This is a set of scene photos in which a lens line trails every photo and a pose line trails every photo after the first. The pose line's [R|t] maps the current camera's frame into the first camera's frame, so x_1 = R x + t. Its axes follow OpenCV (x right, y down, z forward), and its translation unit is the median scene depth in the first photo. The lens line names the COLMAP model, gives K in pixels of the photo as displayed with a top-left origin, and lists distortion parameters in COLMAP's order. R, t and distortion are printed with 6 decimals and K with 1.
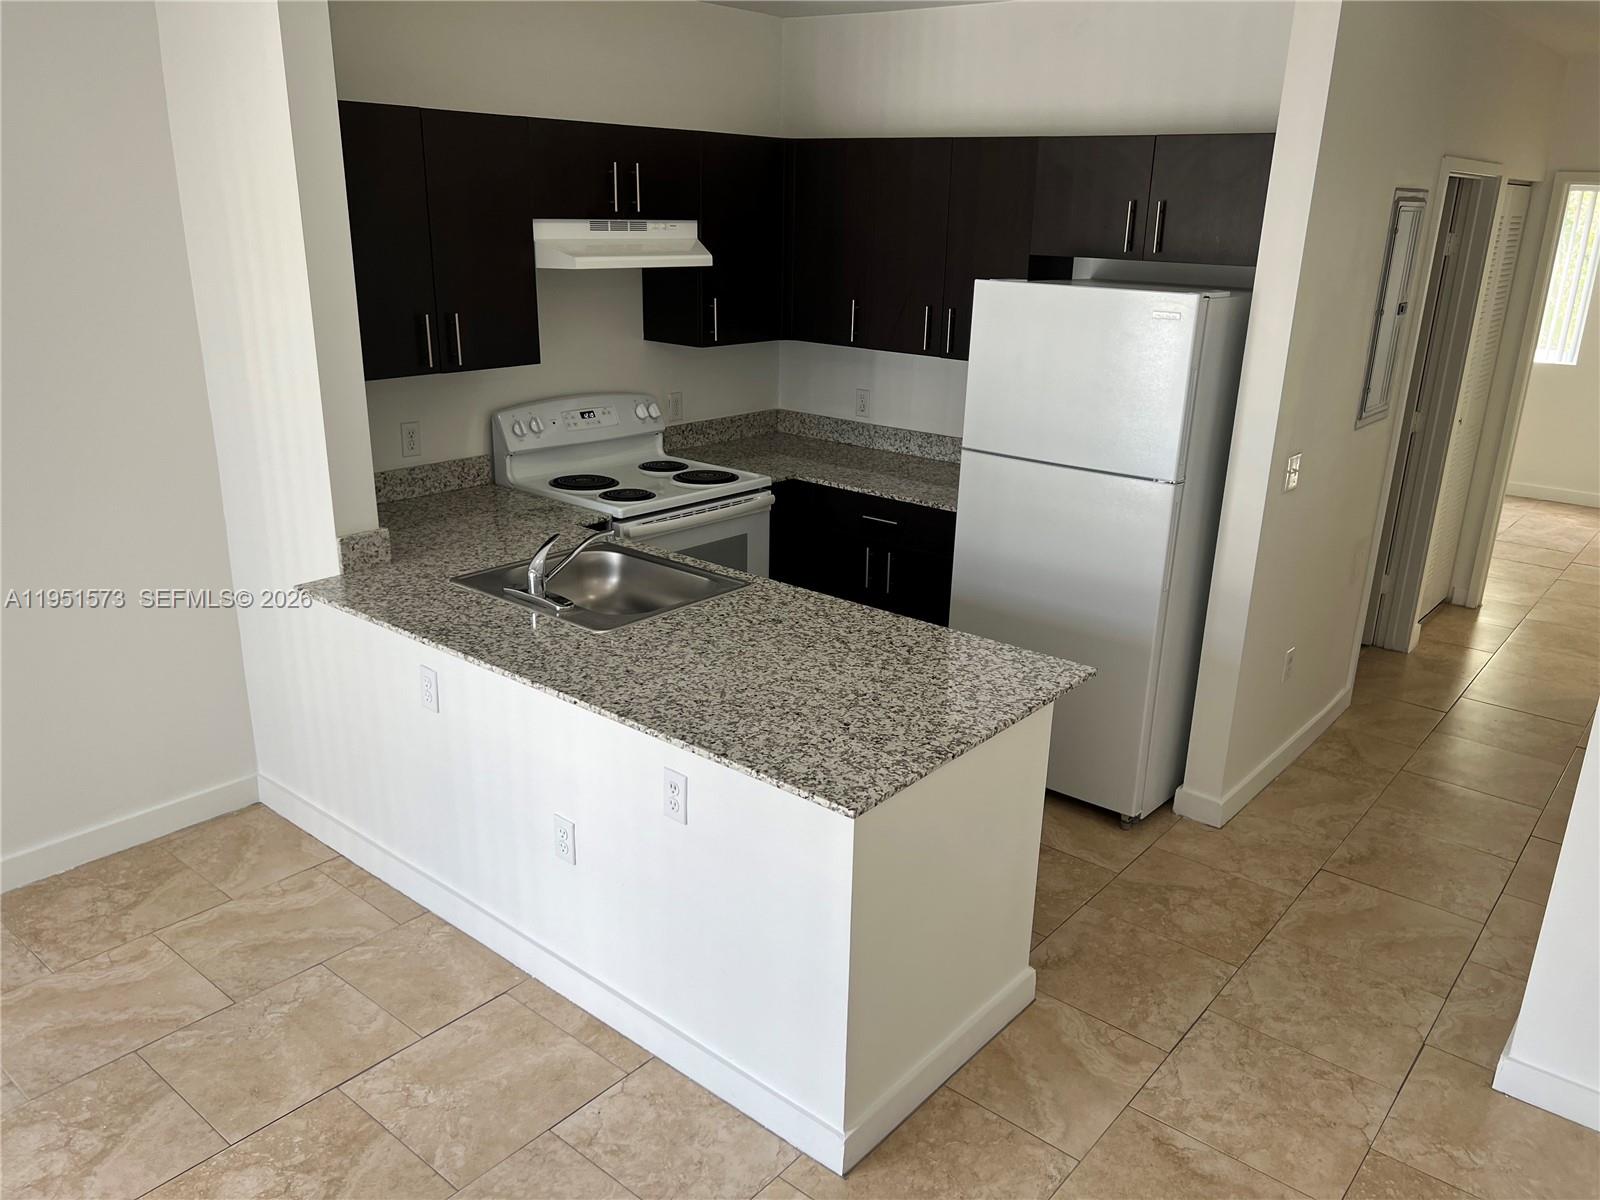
lens RADIAL K [[1207.4, 0, 809.1], [0, 1207.4, 604.0], [0, 0, 1]] dist [0.059297, -0.069966]
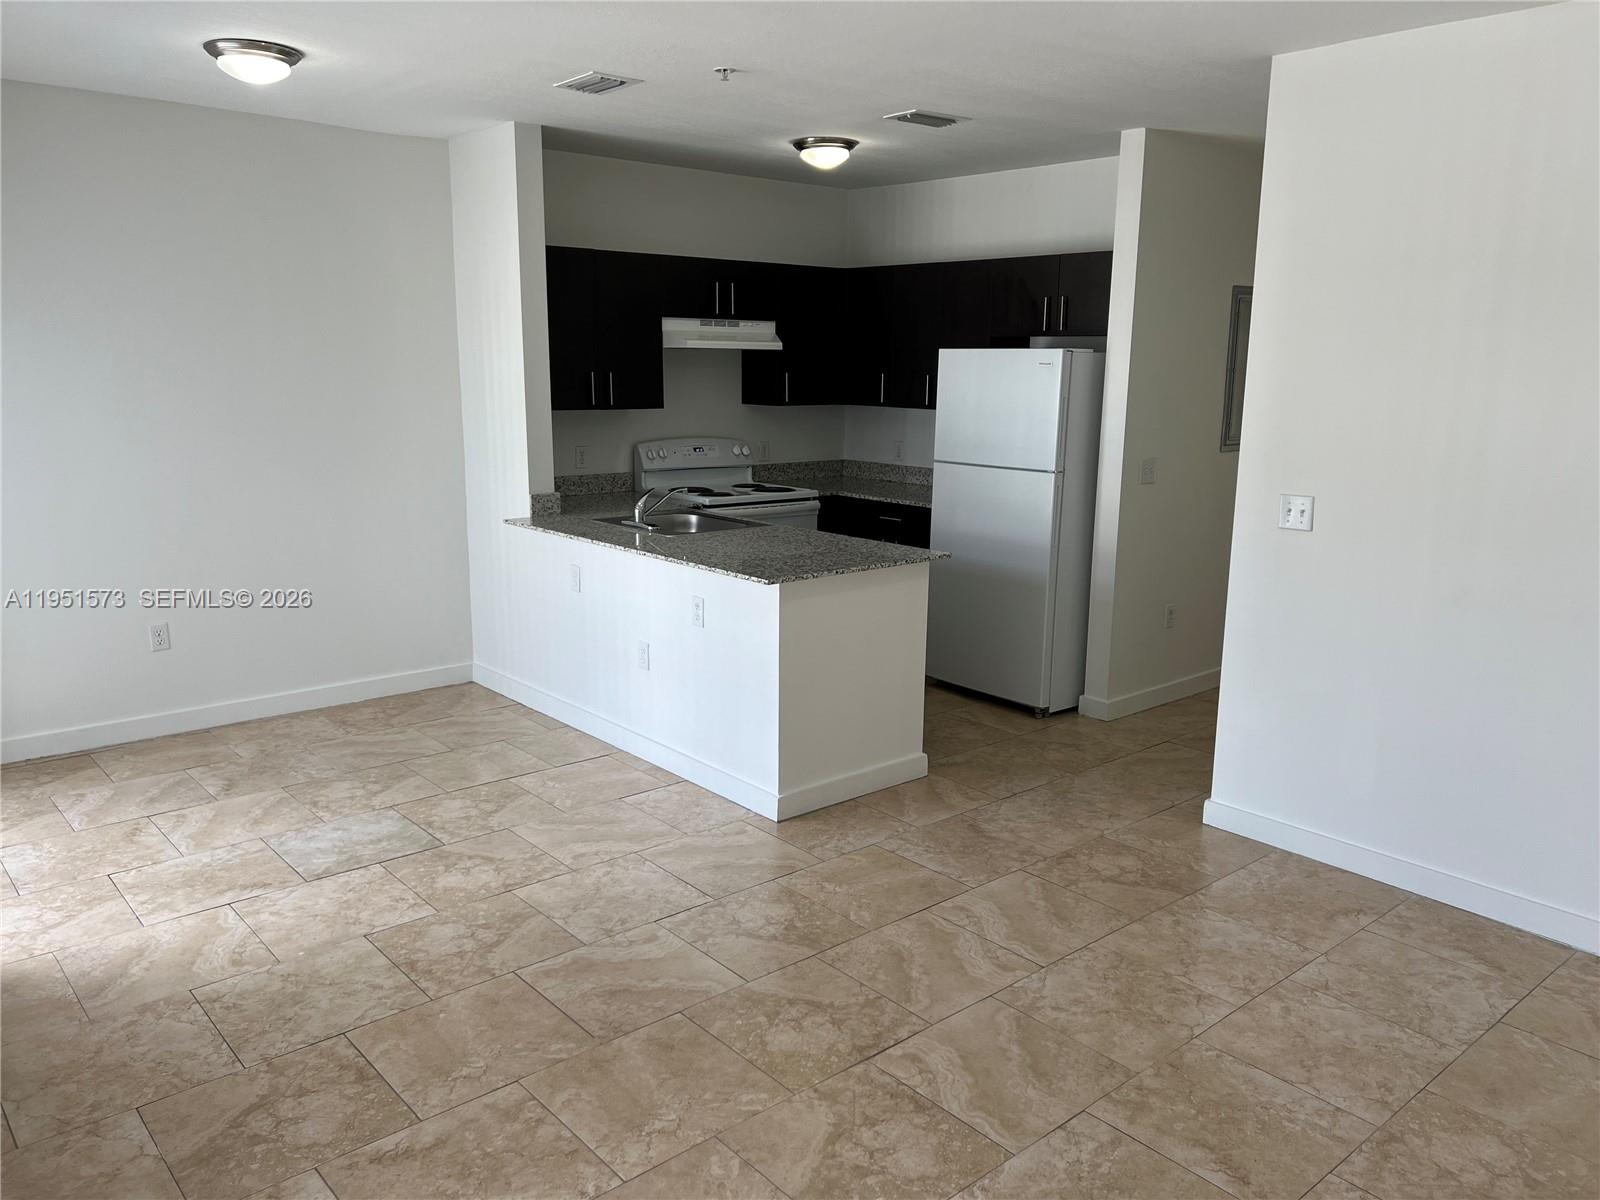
lens RADIAL K [[1212.6, 0, 805.6], [0, 1212.6, 594.3], [0, 0, 1]] dist [0.076383, -0.077936]
pose [[0.986635, 0.018453, -0.161898, 0.217665], [-0.039347, 0.991146, -0.126816, 0.231644], [0.158124, 0.131491, 0.978625, -0.469746]]
